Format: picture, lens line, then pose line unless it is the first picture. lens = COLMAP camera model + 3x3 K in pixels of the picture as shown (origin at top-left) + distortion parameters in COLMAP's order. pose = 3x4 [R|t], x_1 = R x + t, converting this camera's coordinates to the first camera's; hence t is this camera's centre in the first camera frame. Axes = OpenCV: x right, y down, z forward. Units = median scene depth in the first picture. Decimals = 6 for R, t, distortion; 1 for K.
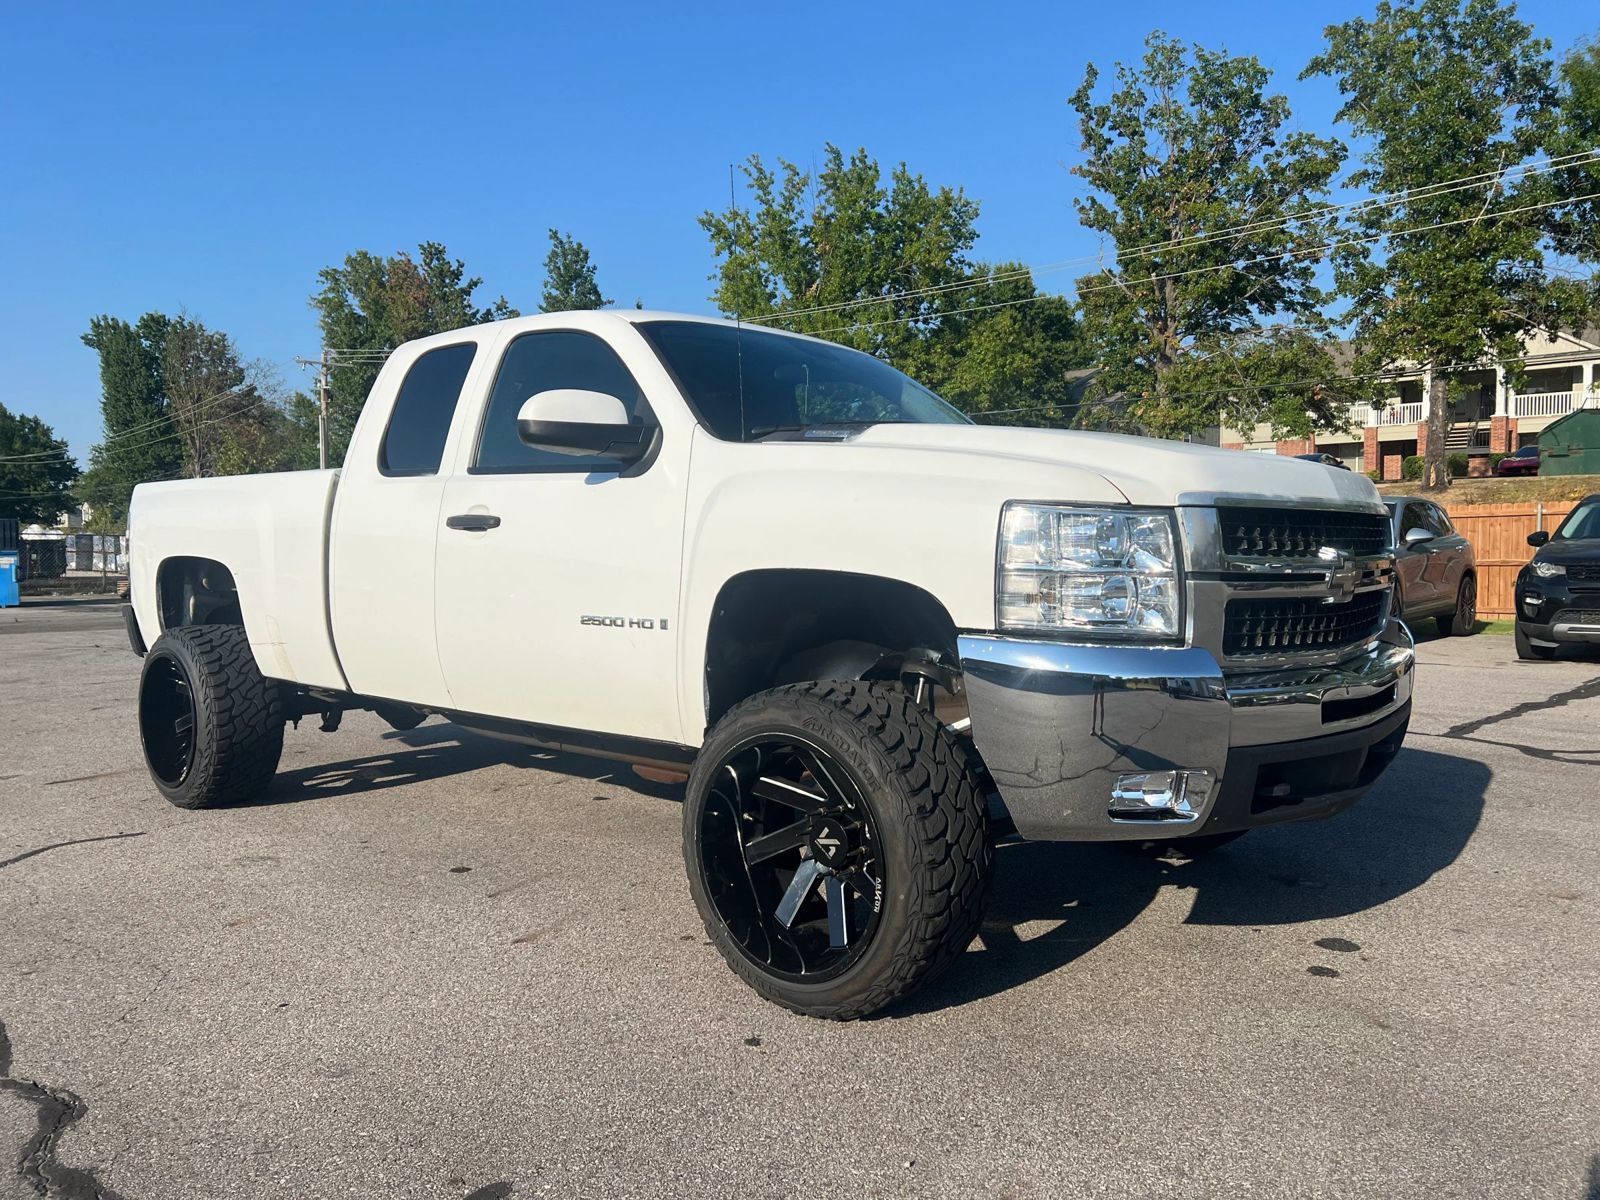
lens RADIAL K [[1205.0, 0, 802.6], [0, 1205.0, 609.8], [0, 0, 1]] dist [0.060497, -0.067476]
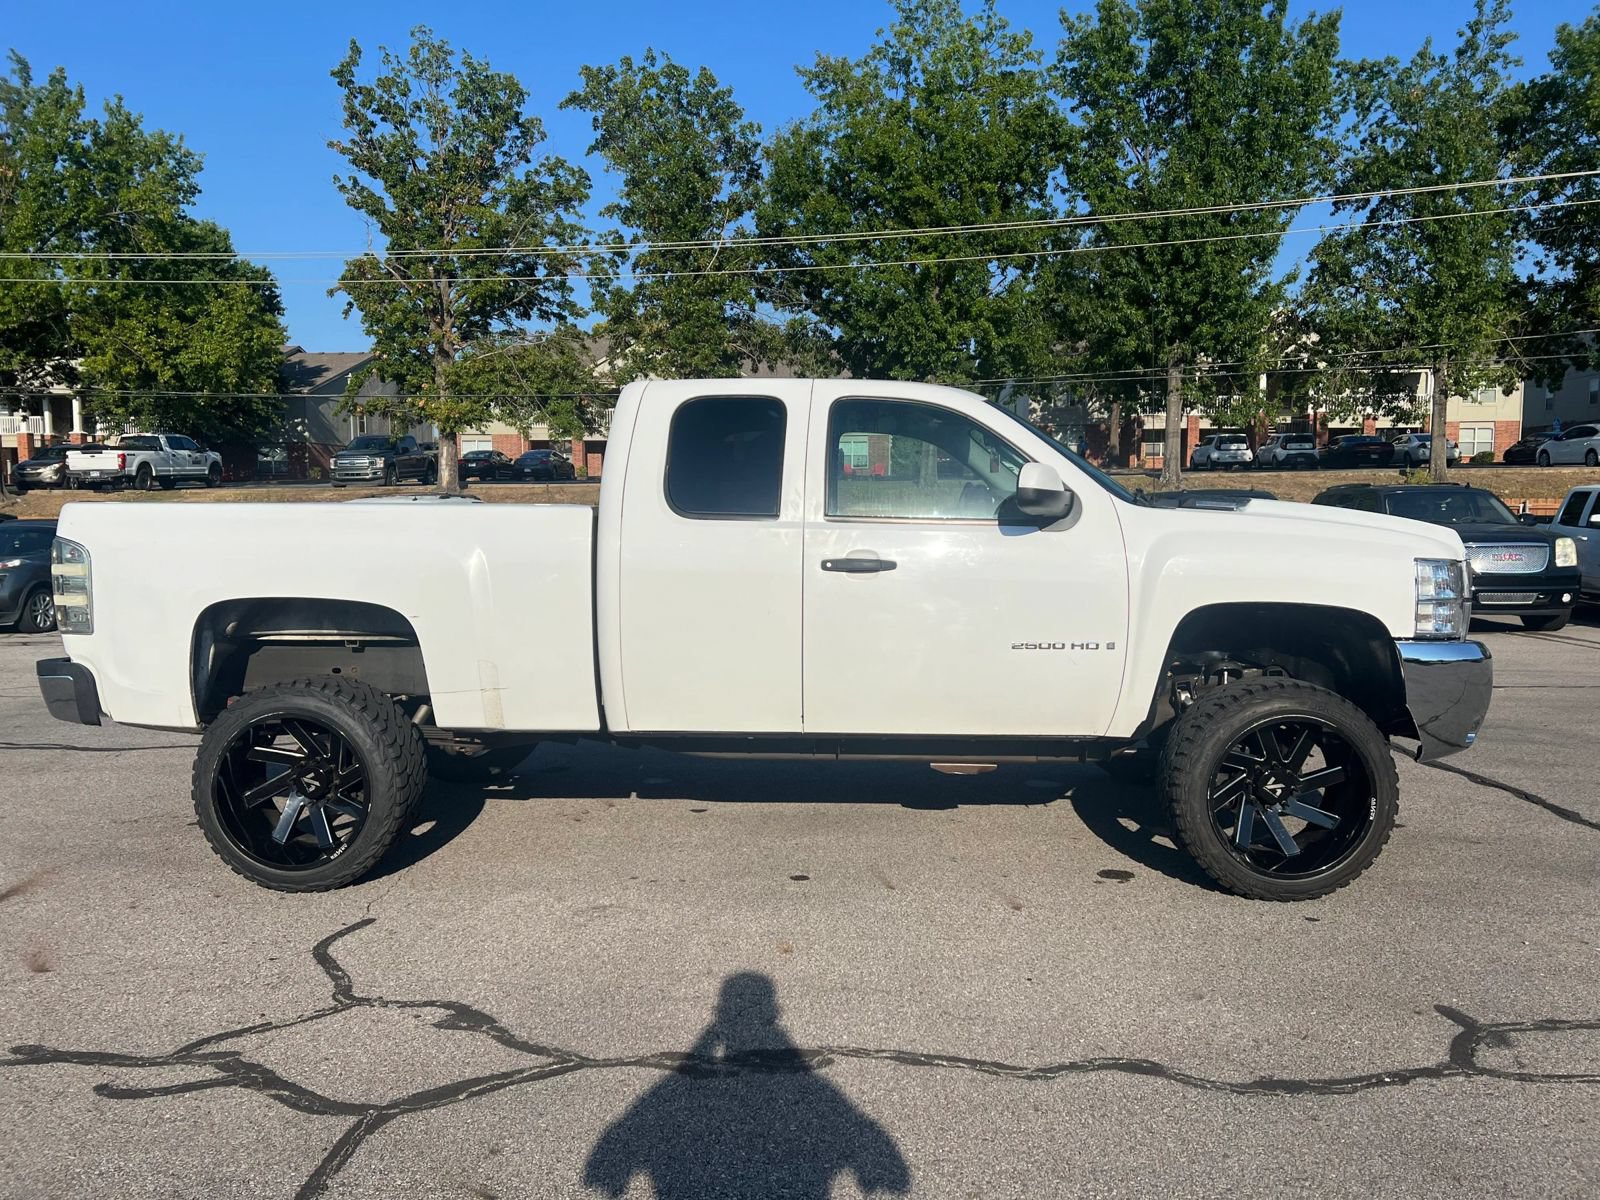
lens RADIAL K [[1205.0, 0, 804.3], [0, 1205.0, 608.1], [0, 0, 1]] dist [0.060497, -0.067476]
pose [[0.776827, -0.040997, 0.628378, -0.114795], [0.033446, 0.999156, 0.023840, -0.006814], [-0.628825, 0.002497, 0.777543, 0.017461]]
